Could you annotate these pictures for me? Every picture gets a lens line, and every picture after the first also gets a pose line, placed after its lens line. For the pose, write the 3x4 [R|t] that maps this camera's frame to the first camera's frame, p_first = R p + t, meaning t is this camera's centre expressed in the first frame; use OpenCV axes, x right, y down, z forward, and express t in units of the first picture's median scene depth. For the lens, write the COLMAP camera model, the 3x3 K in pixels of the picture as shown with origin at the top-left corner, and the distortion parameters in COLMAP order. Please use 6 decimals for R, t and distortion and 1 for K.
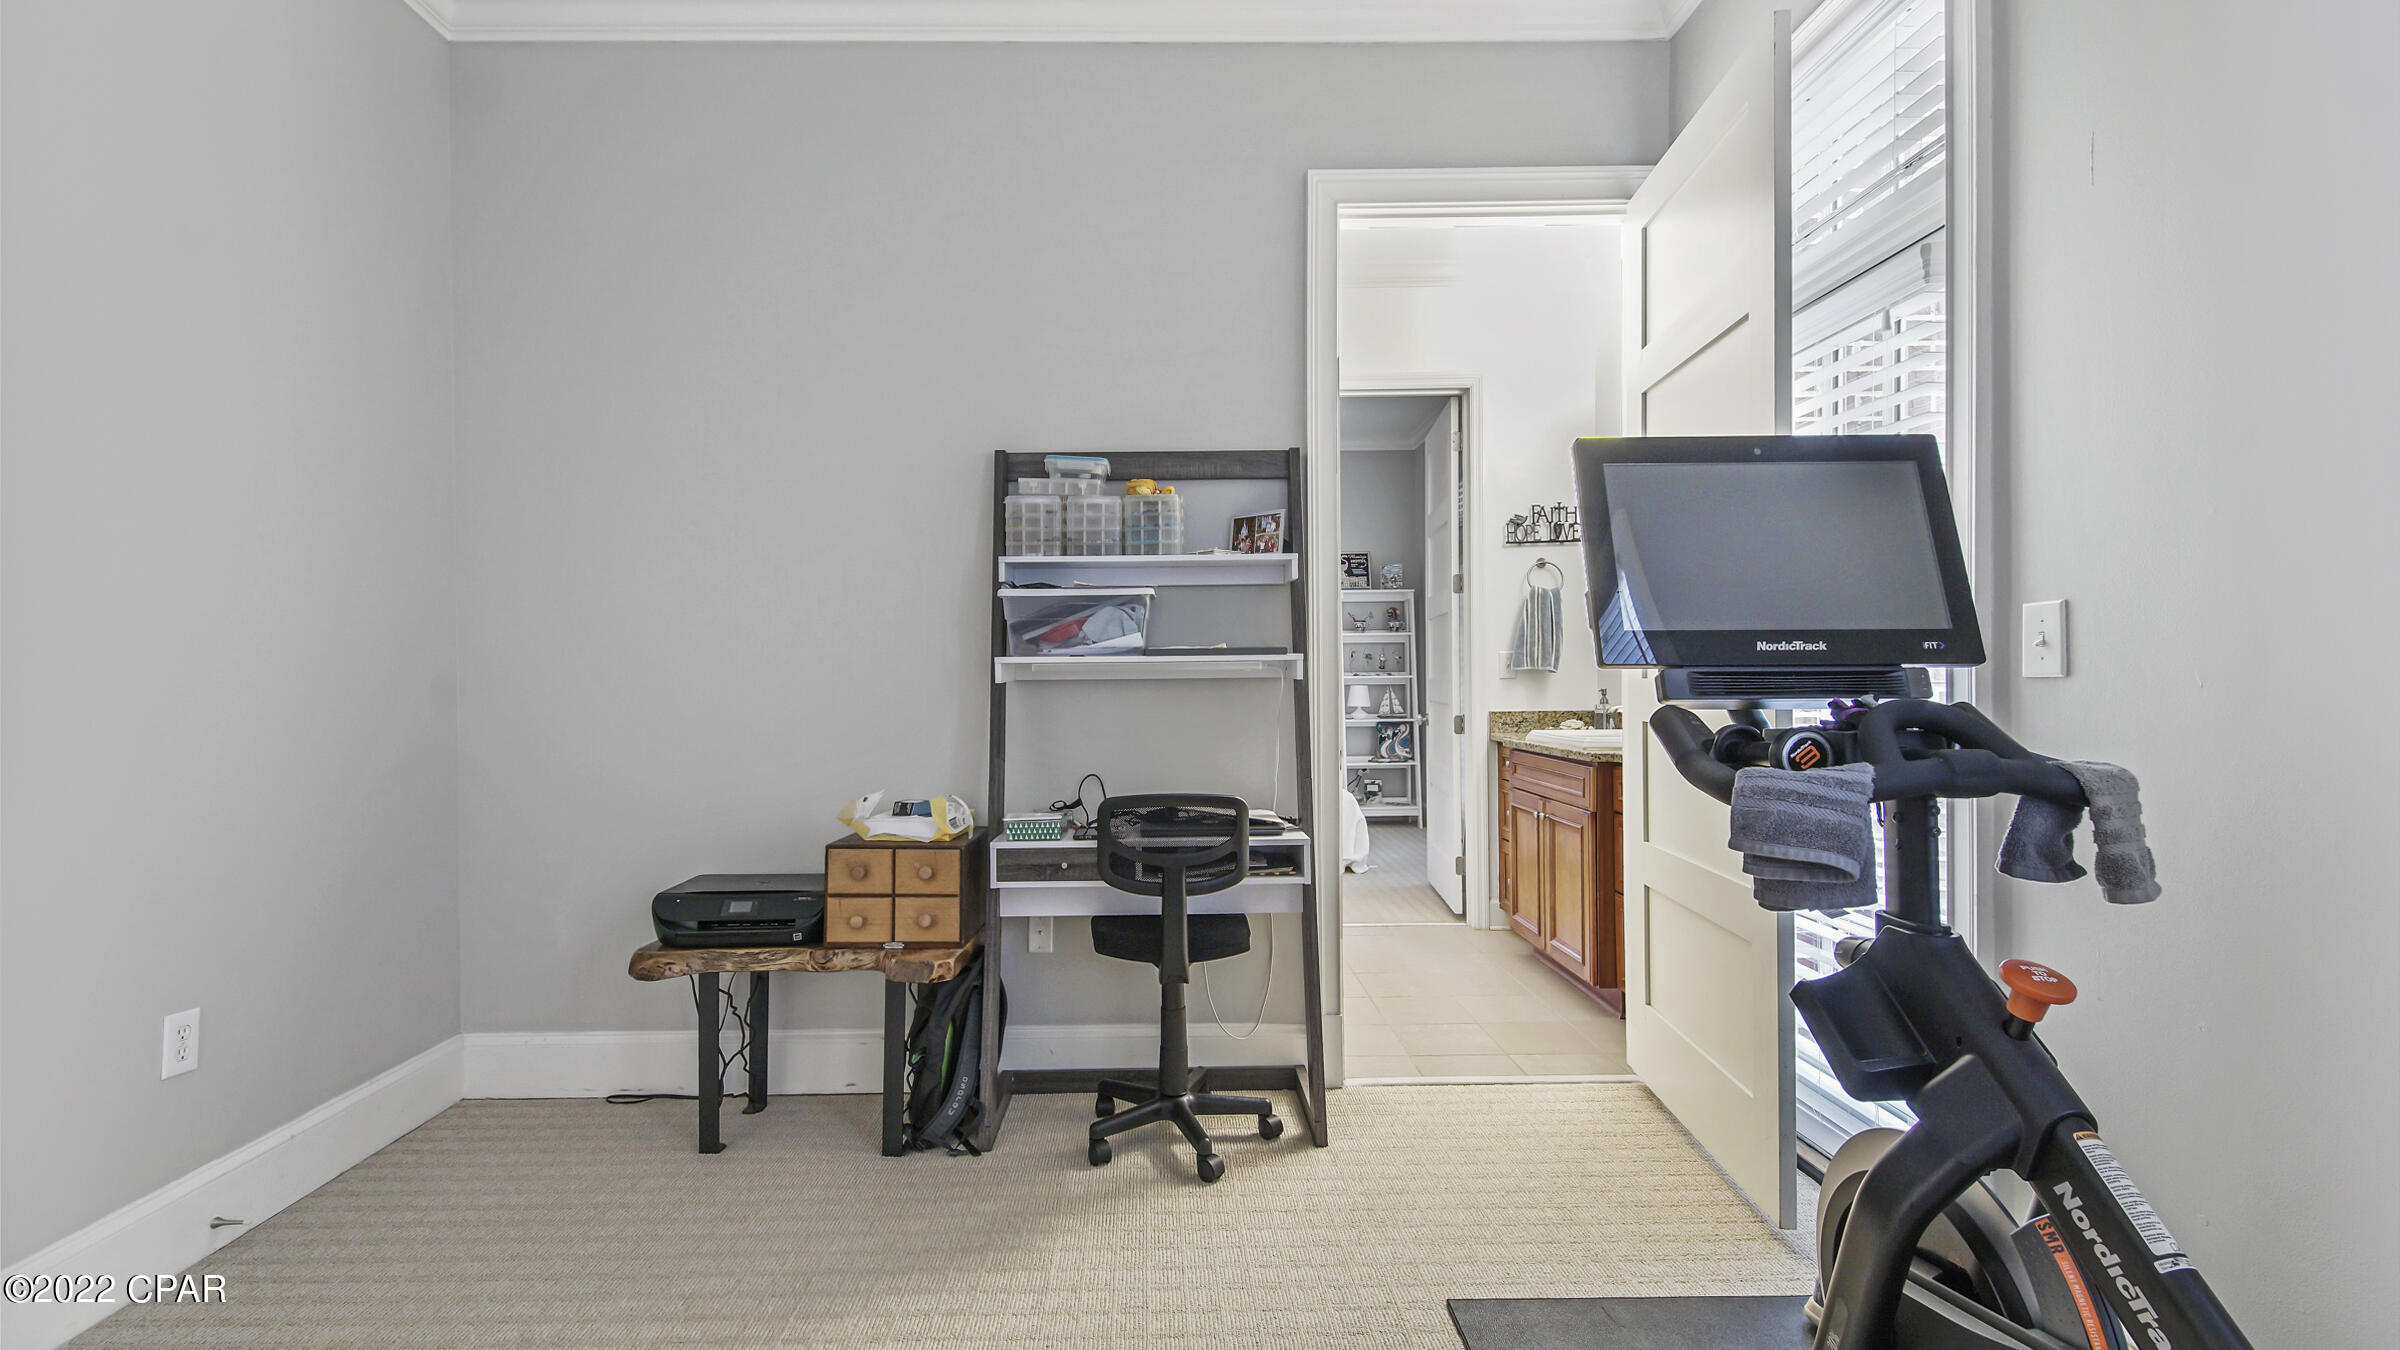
lens RADIAL K [[1077.8, 0, 1193.7], [0, 1077.8, 683.1], [0, 0, 1]] dist [0.023655, -0.004884]
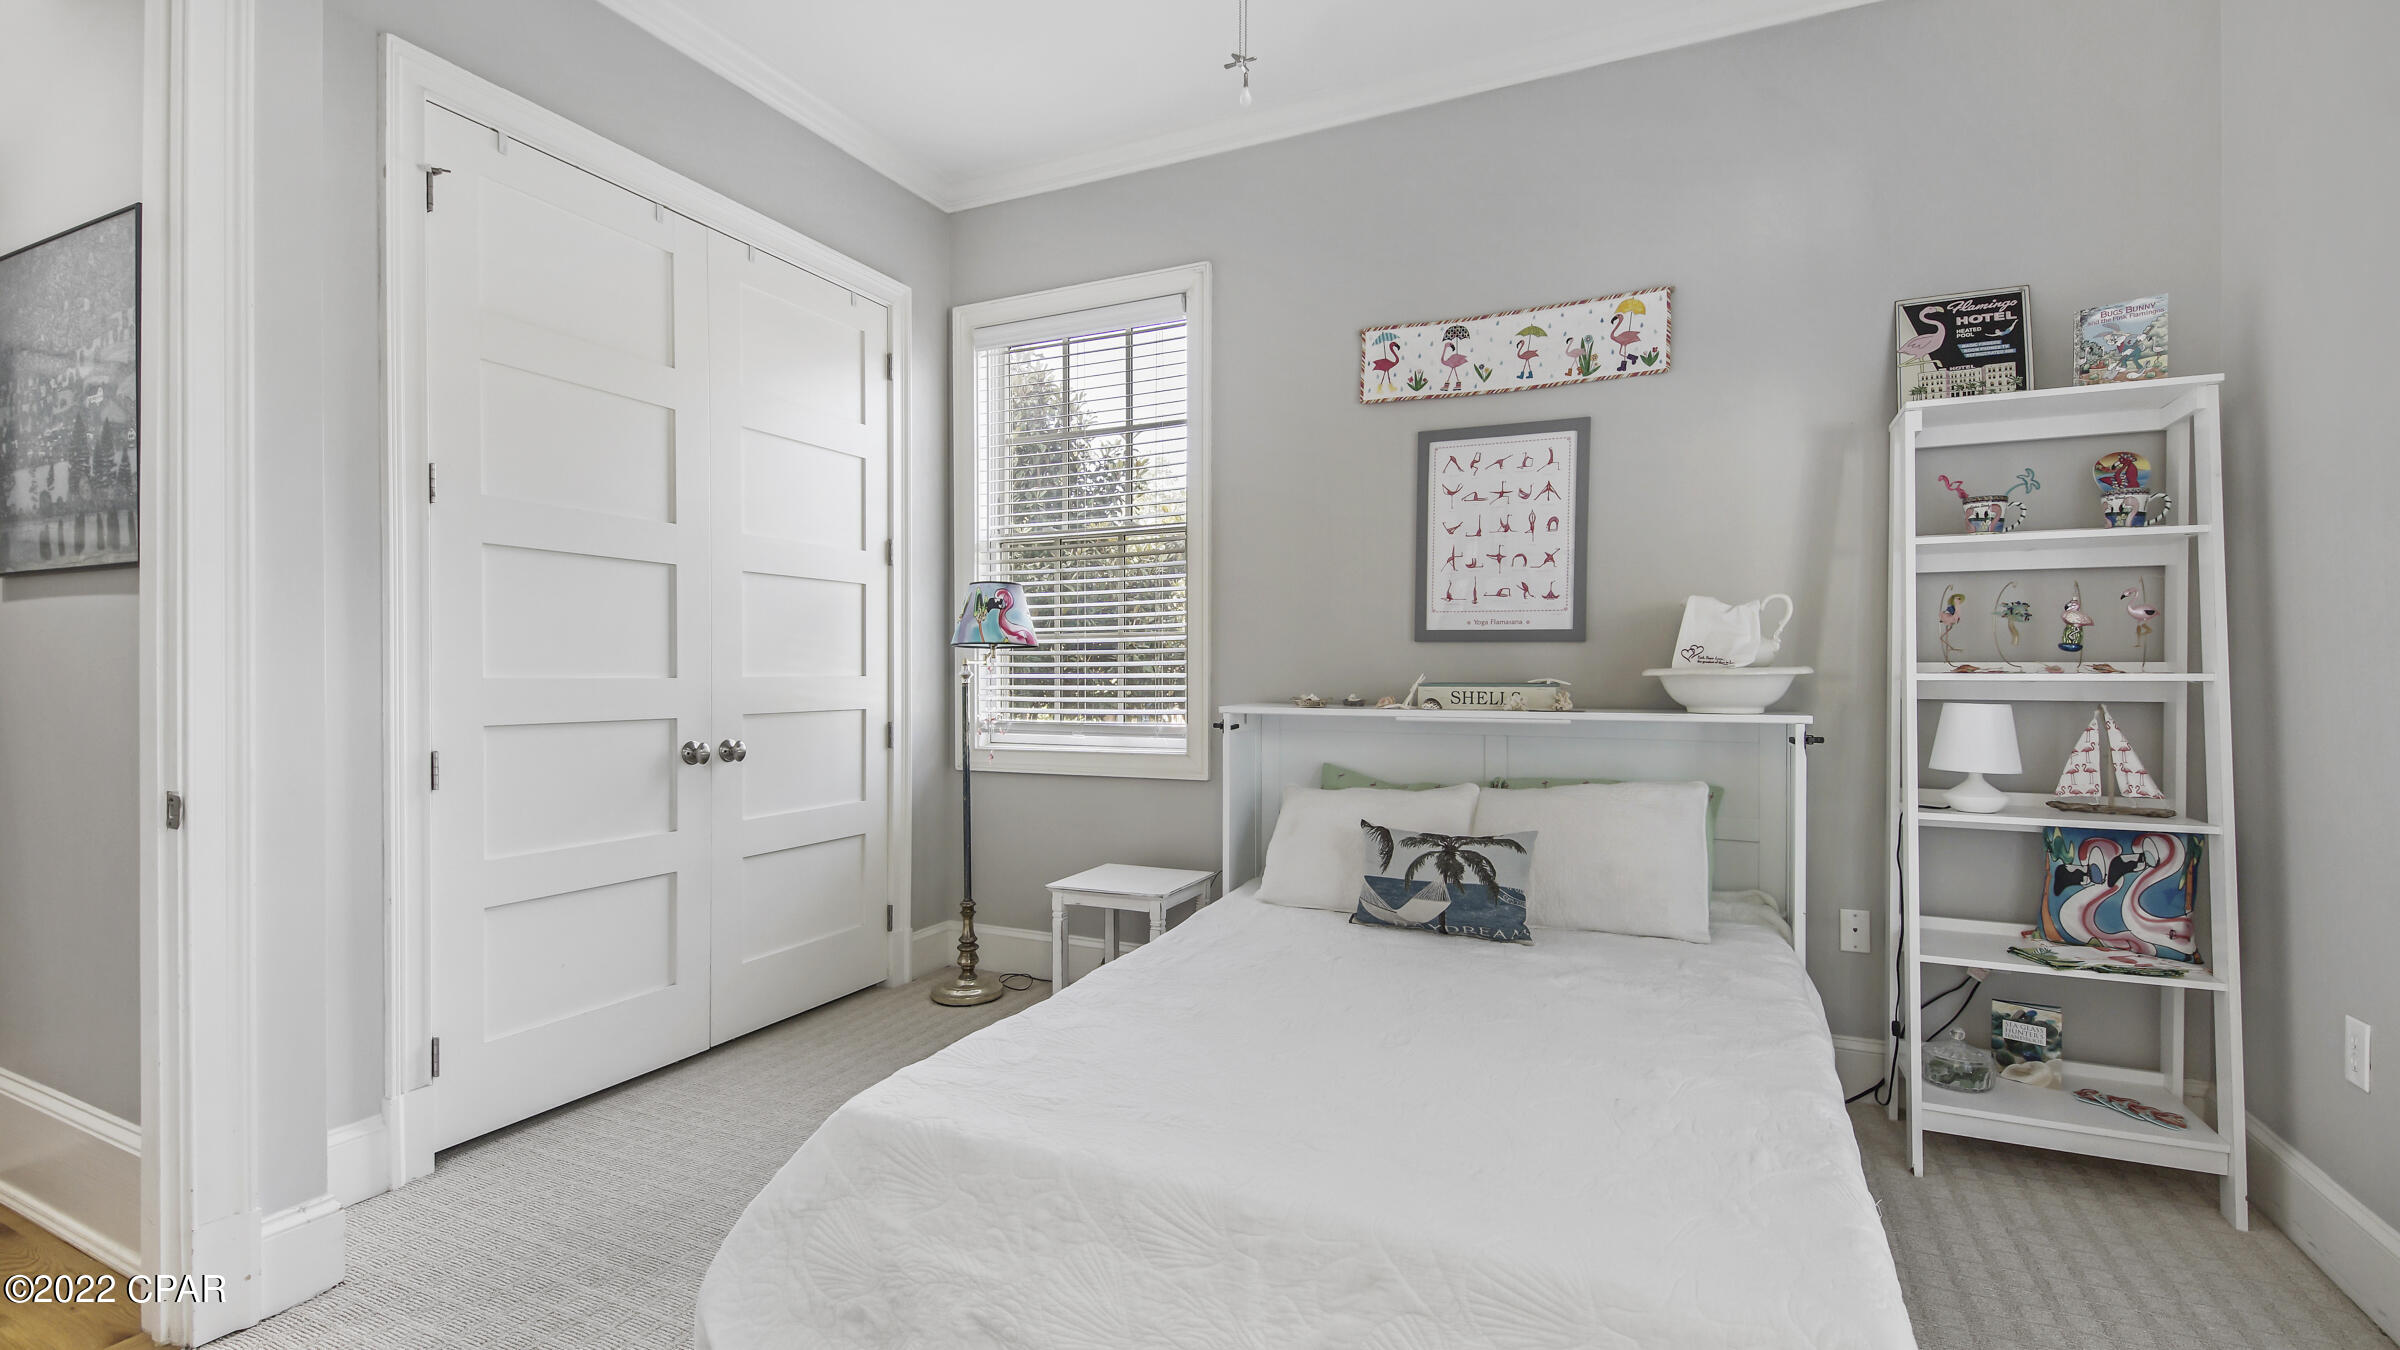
lens RADIAL K [[1077.8, 0, 1196.4], [0, 1077.8, 676.2], [0, 0, 1]] dist [0.023655, -0.004884]
pose [[0.880102, 0.016252, -0.474506, 0.103152], [-0.010467, 0.999835, 0.014830, -0.008031], [0.474669, -0.008085, 0.880127, 0.608673]]
